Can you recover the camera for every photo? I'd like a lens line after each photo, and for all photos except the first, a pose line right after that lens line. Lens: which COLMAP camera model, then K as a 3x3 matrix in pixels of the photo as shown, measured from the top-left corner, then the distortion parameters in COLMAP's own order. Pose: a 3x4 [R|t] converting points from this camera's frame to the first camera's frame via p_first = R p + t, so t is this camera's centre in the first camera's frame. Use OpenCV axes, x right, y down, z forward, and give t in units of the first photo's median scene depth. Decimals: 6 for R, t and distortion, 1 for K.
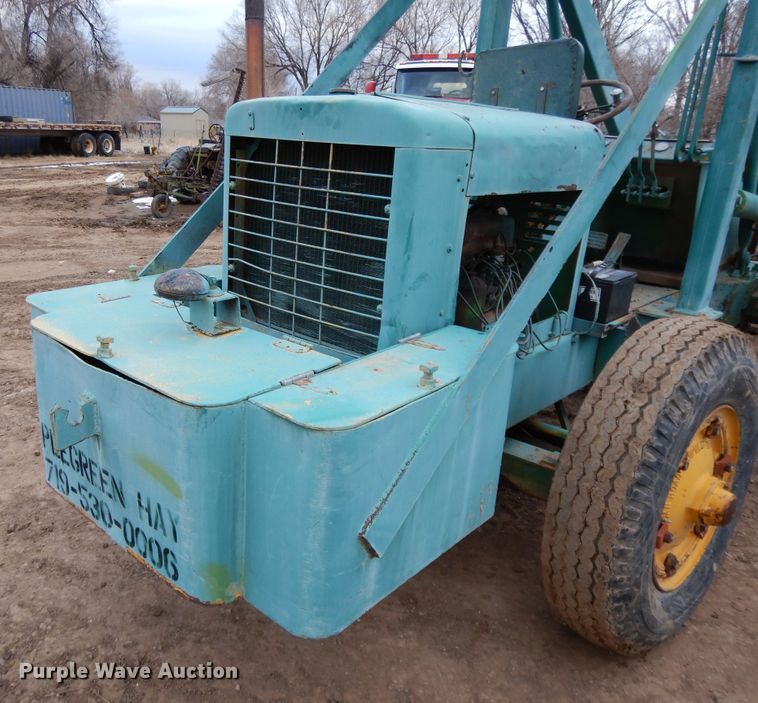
lens RADIAL K [[667.2, 0, 289.3], [0, 667.2, 348.2], [0, 0, 1]] dist [0.000325, -0.001338]
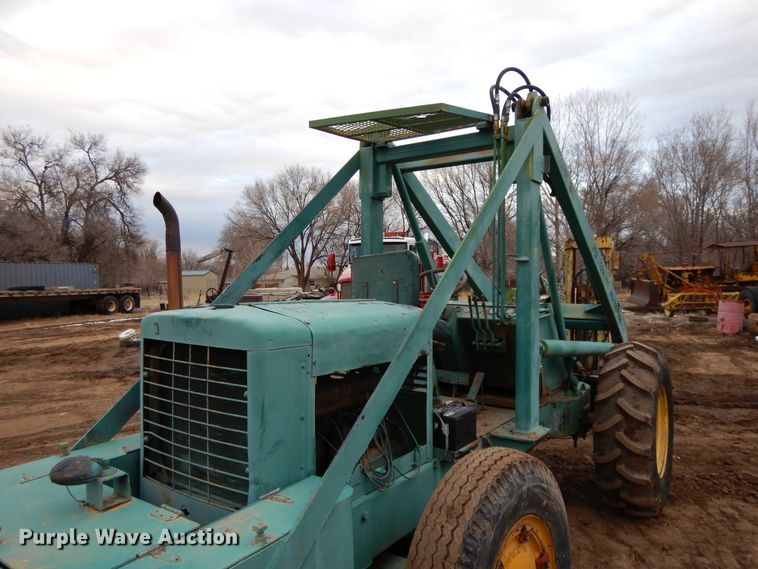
lens RADIAL K [[538.0, 0, 377.0], [0, 538.0, 284.1], [0, 0, 1]] dist [0.003778, -0.003618]
pose [[0.984745, -0.044244, 0.168284, 0.207655], [0.093445, 0.950305, -0.296965, -0.064984], [-0.146782, 0.308161, 0.939943, -0.110923]]
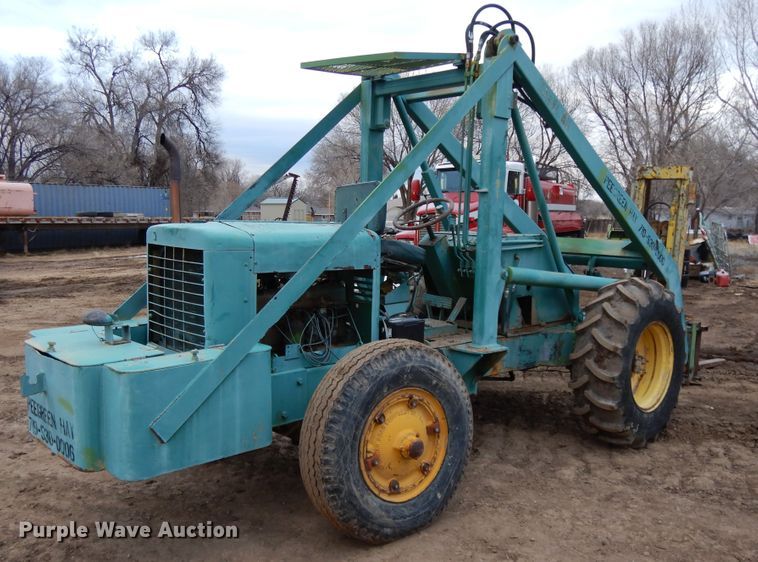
lens RADIAL K [[690.7, 0, 362.7], [0, 690.7, 295.3], [0, 0, 1]] dist [0.000627, 0.013268]
pose [[0.998813, -0.014845, -0.046398, 0.633933], [0.005223, 0.979579, -0.200991, 0.221636], [0.048434, 0.200510, 0.978494, -0.865264]]
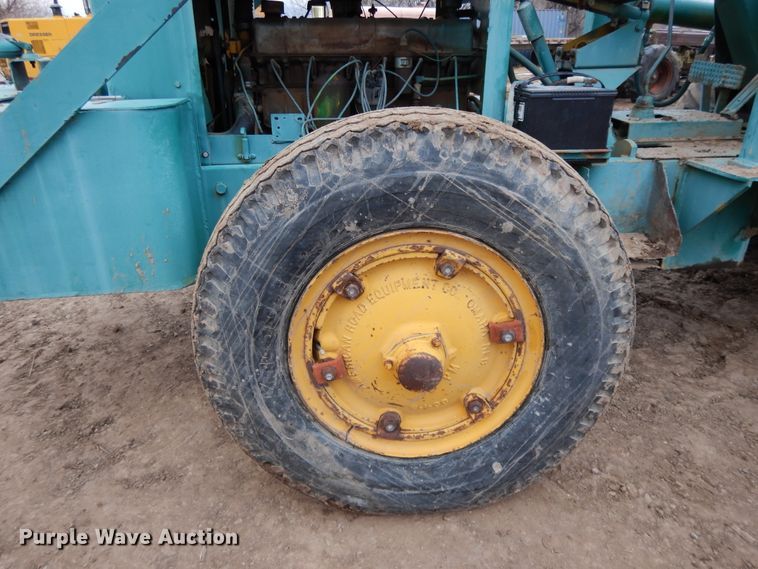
lens RADIAL K [[538.0, 0, 377.0], [0, 538.0, 284.1], [0, 0, 1]] dist [0.003778, -0.003618]
pose [[0.790844, 0.217827, -0.571942, 0.979310], [-0.165187, 0.975806, 0.143231, 0.073254], [0.589304, -0.018796, 0.807693, 0.510256]]
